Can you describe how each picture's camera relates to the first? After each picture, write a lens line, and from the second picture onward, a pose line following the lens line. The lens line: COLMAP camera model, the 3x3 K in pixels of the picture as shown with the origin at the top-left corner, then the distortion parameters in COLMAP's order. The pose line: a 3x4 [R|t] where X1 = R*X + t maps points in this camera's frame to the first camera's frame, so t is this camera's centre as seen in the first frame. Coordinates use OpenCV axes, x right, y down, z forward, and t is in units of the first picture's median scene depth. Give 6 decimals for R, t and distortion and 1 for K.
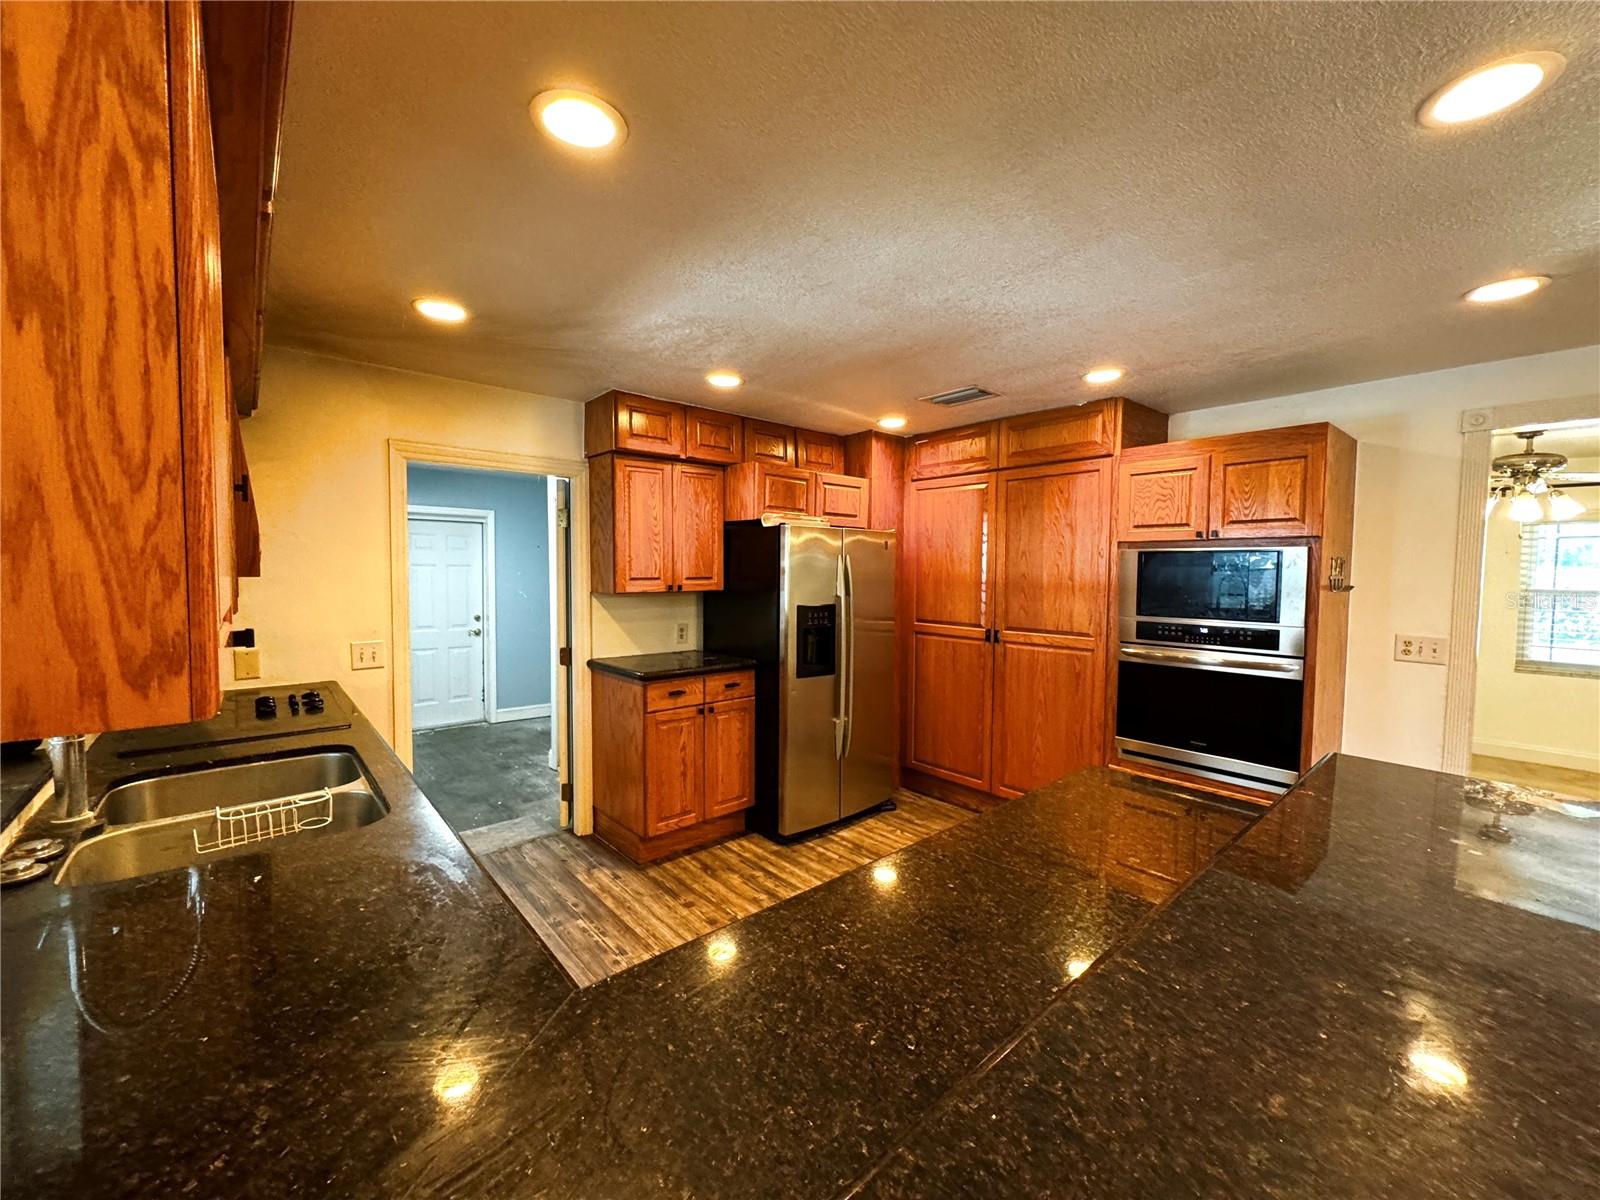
lens RADIAL K [[642.0, 0, 797.7], [0, 642.0, 598.3], [0, 0, 1]] dist [-0.002534, -0.000168]
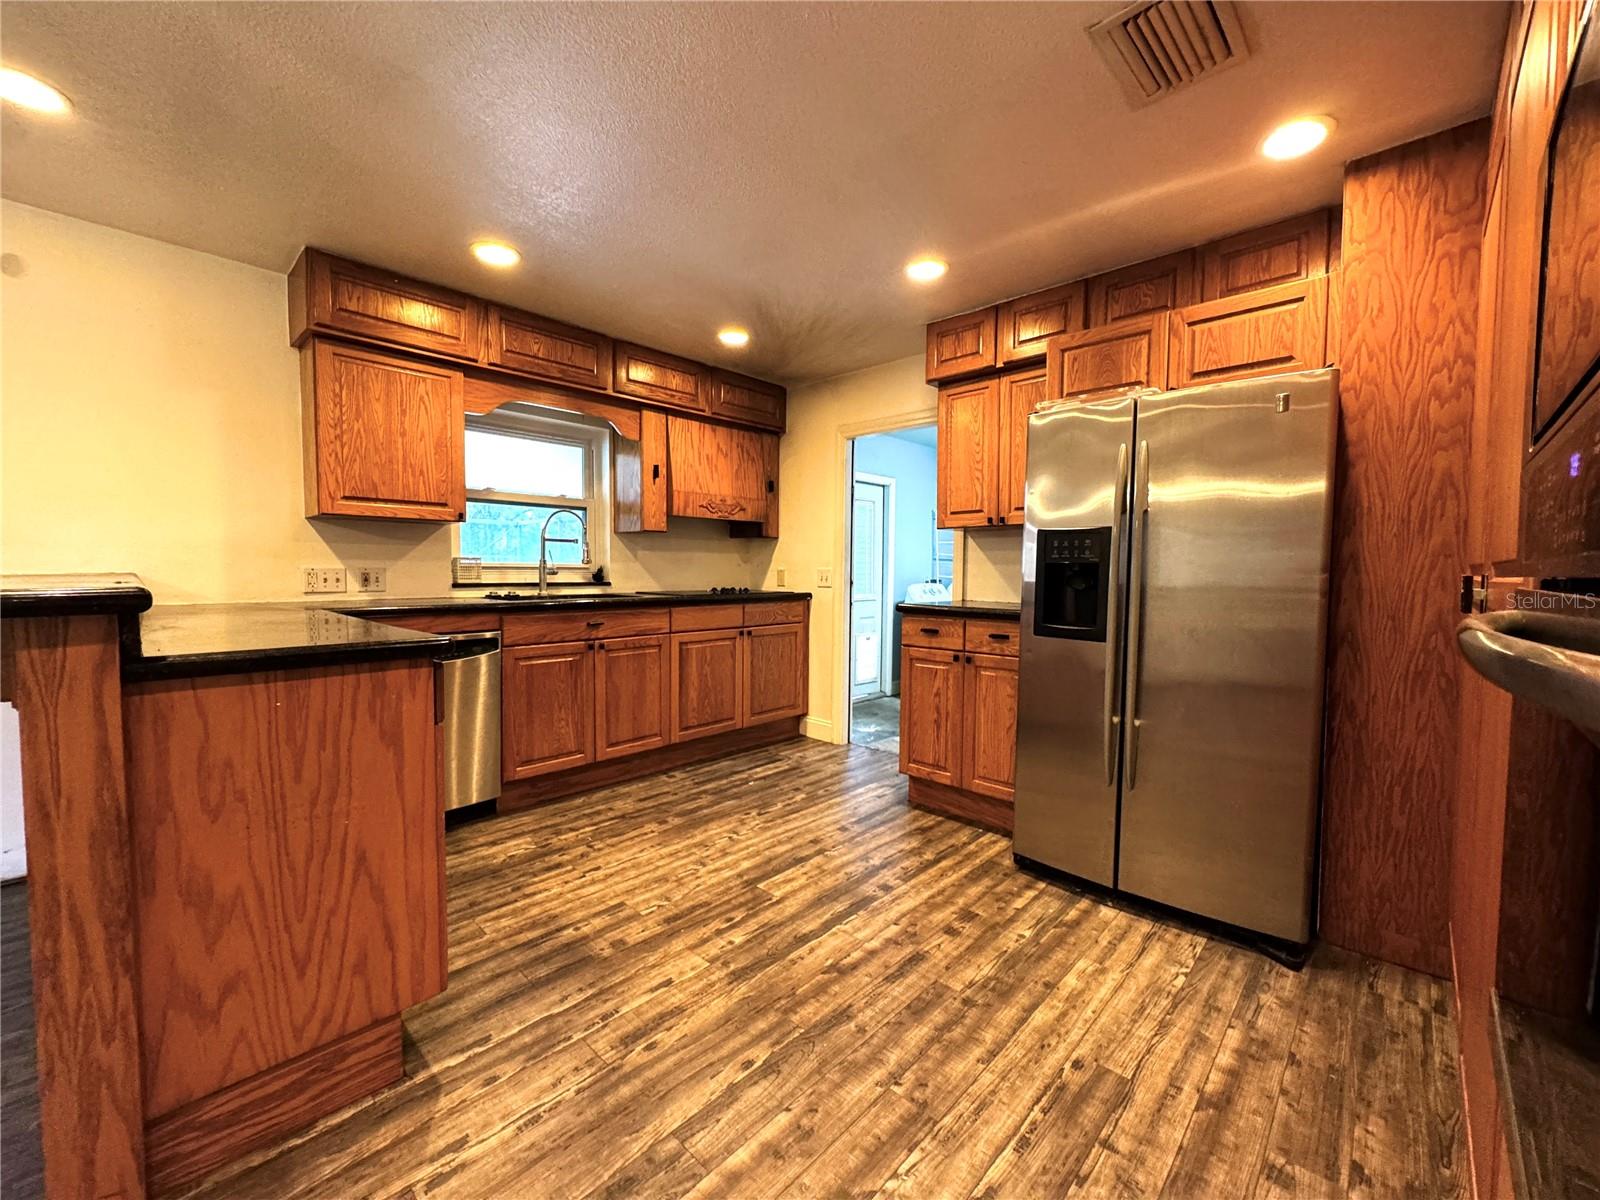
lens RADIAL K [[642.0, 0, 800.0], [0, 642.0, 598.1], [0, 0, 1]] dist [-0.002534, -0.000168]
pose [[0.087624, 0.035697, -0.995514, 0.670368], [-0.053599, 0.998079, 0.031071, 0.077467], [0.994711, 0.050636, 0.089369, 0.689423]]
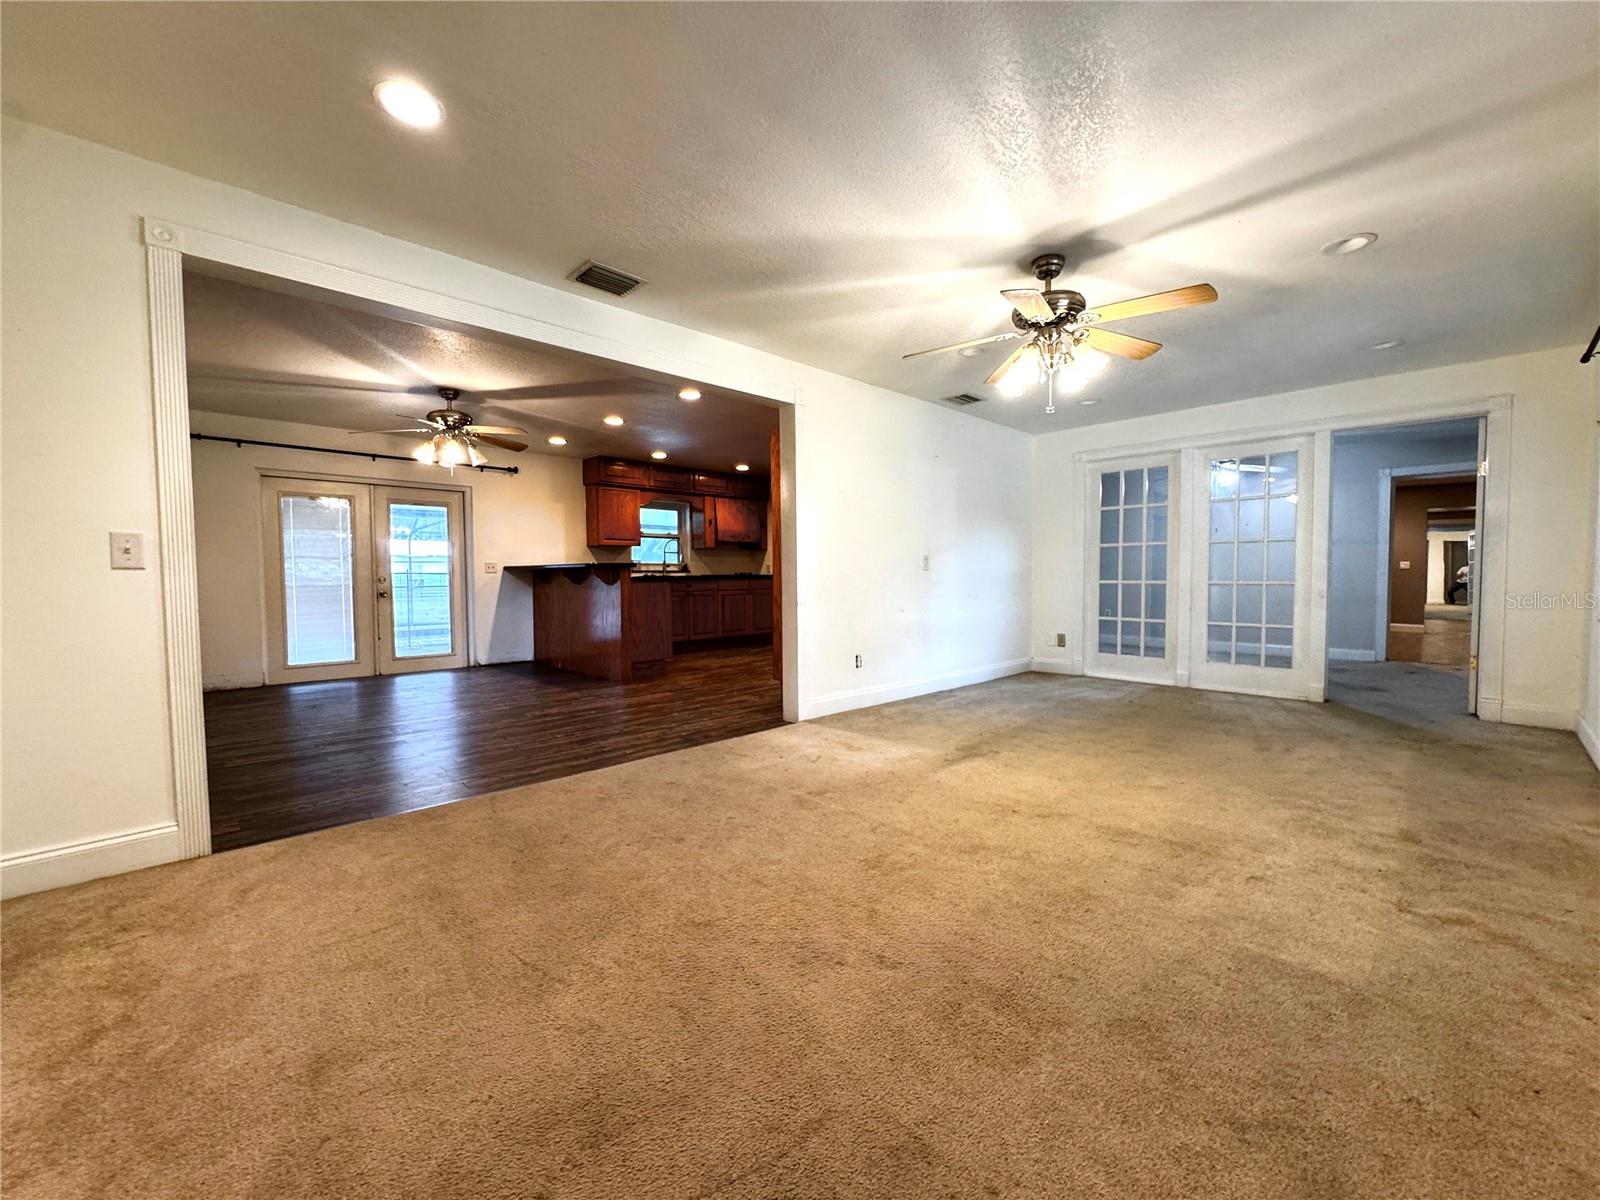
lens RADIAL K [[642.0, 0, 798.1], [0, 642.0, 602.5], [0, 0, 1]] dist [-0.002534, -0.000168]
pose [[0.039234, 0.033871, -0.998656, 2.120717], [-0.041554, 0.998616, 0.032237, 0.130963], [0.998366, 0.040233, 0.040588, 0.788428]]
